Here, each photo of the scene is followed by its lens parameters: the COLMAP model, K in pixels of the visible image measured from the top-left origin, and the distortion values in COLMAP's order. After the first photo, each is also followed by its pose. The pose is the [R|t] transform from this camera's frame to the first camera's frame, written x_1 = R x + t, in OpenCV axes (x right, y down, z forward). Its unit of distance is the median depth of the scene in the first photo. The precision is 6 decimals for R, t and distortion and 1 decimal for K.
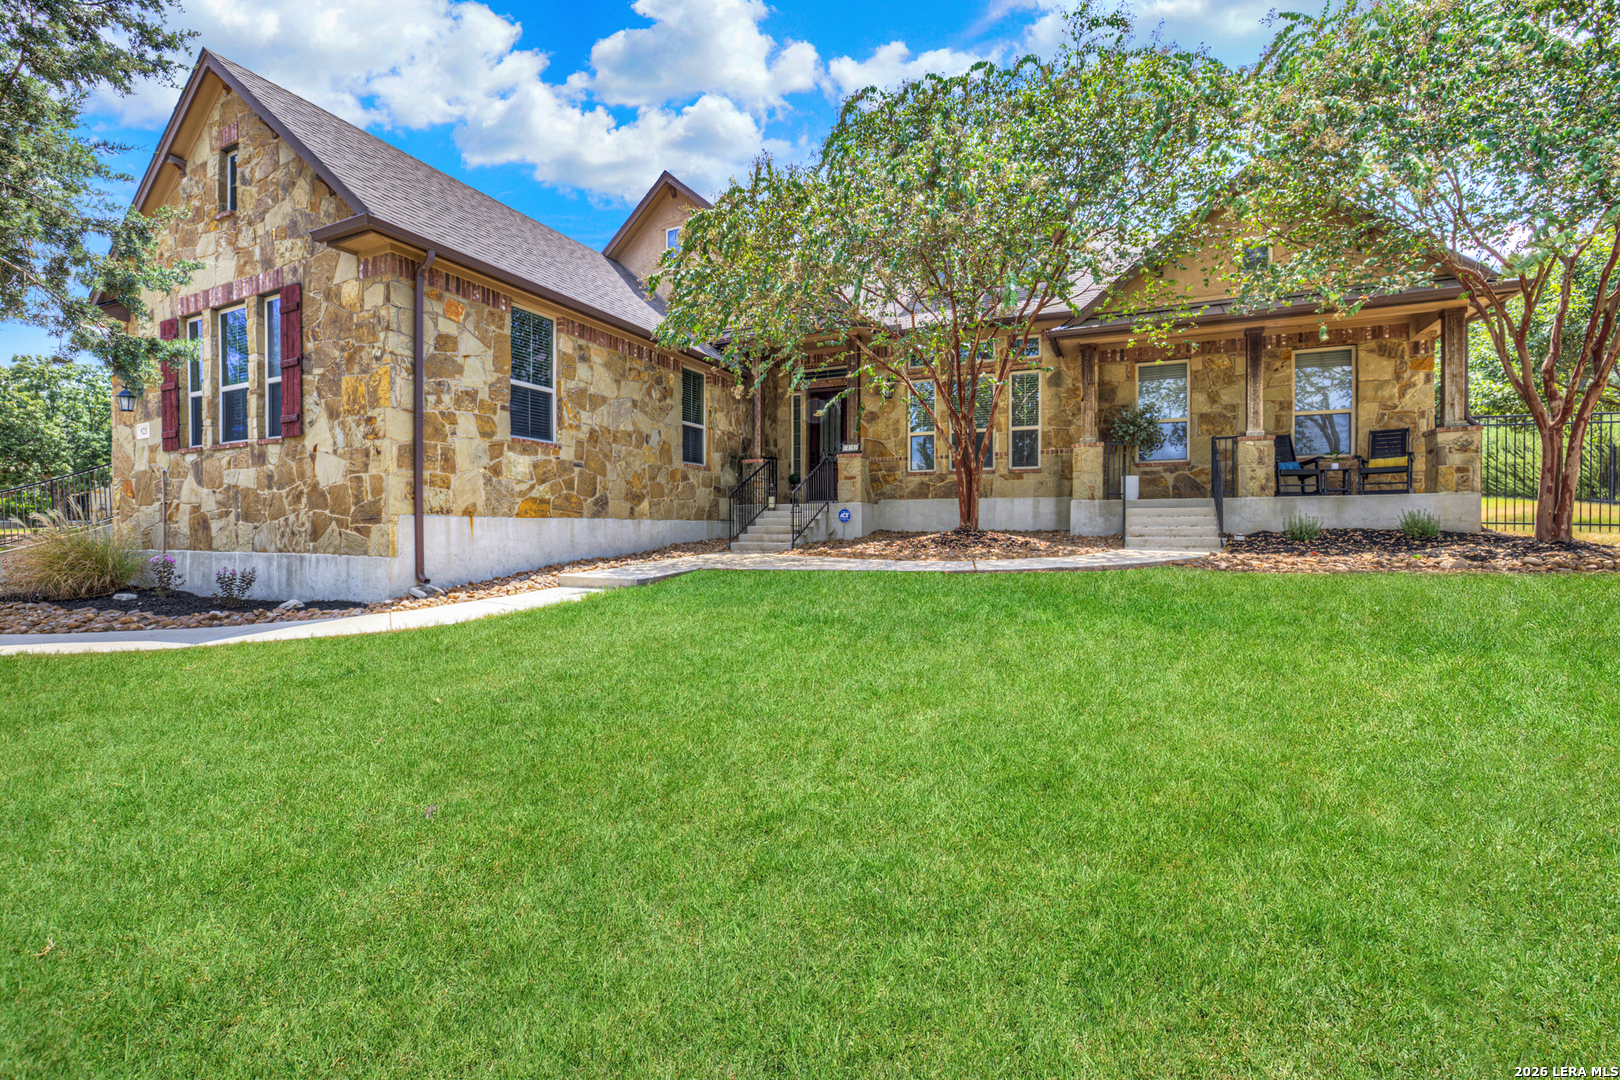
lens RADIAL K [[693.1, 0, 810.0], [0, 693.1, 540.0], [0, 0, 1]] dist [-0.040834, 0.015554]
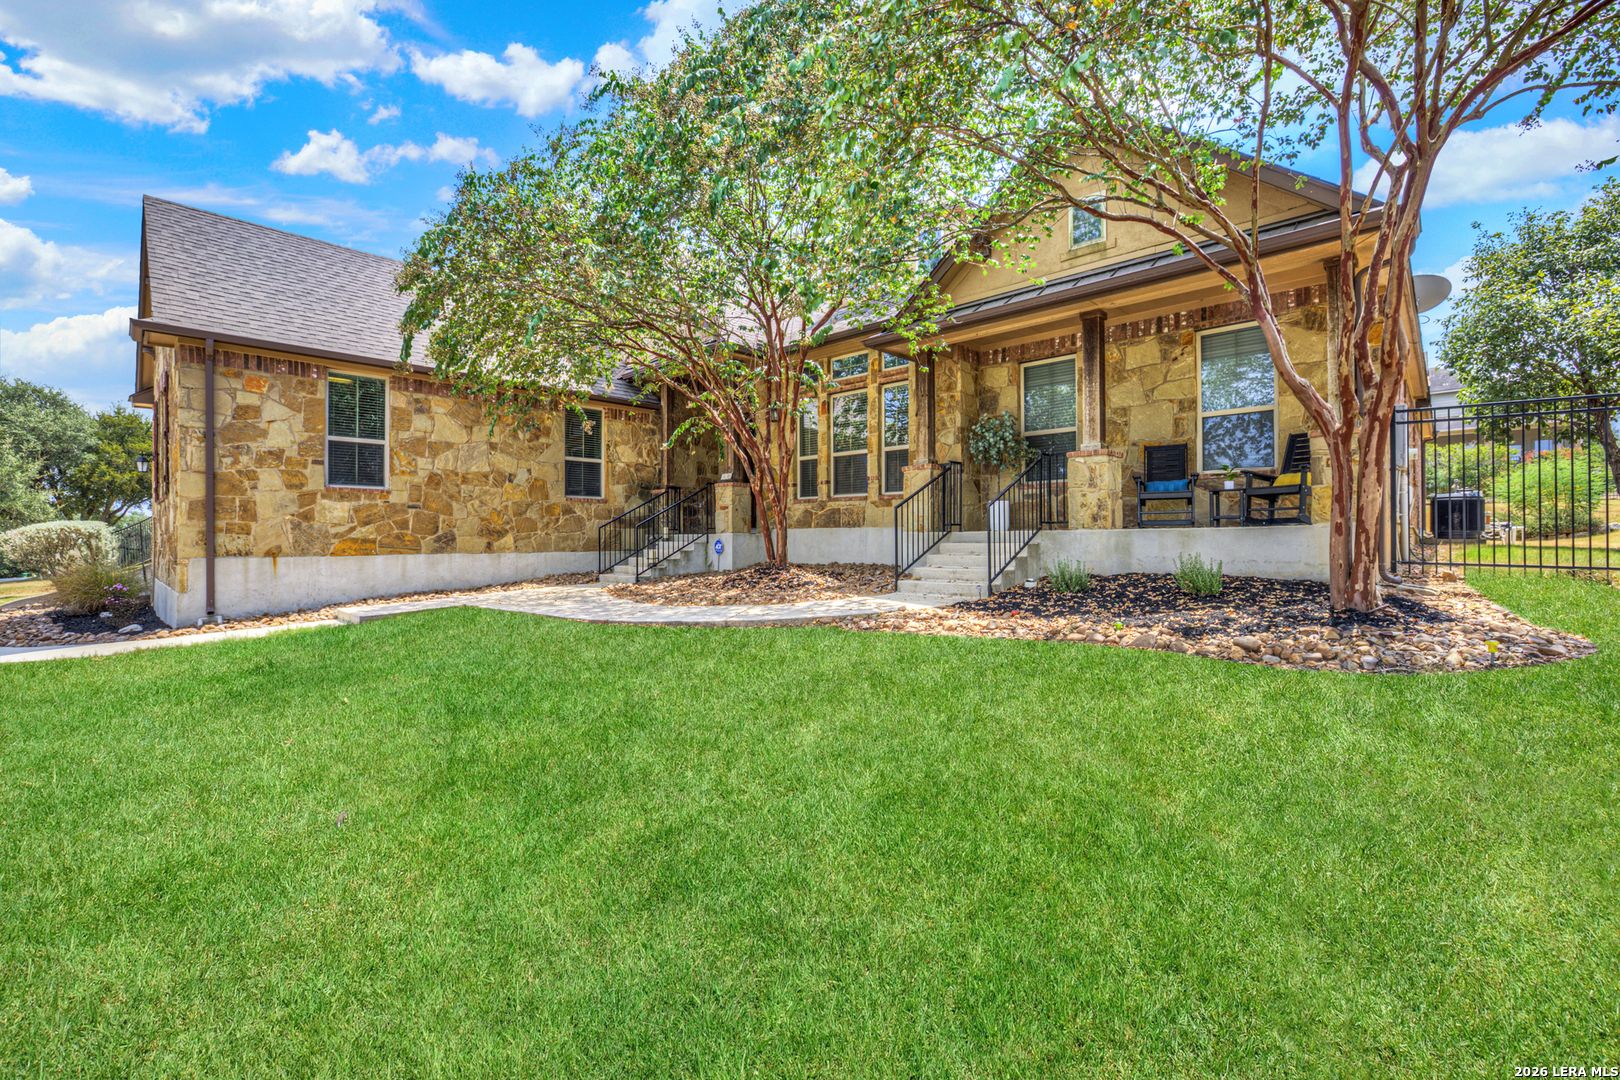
lens RADIAL K [[693.1, 0, 810.0], [0, 693.1, 540.0], [0, 0, 1]] dist [-0.040834, 0.015554]
pose [[0.945531, -0.002983, -0.325518, 0.642543], [-0.001687, 0.999900, -0.014062, -0.041530], [0.325528, 0.013845, 0.945431, 0.168449]]
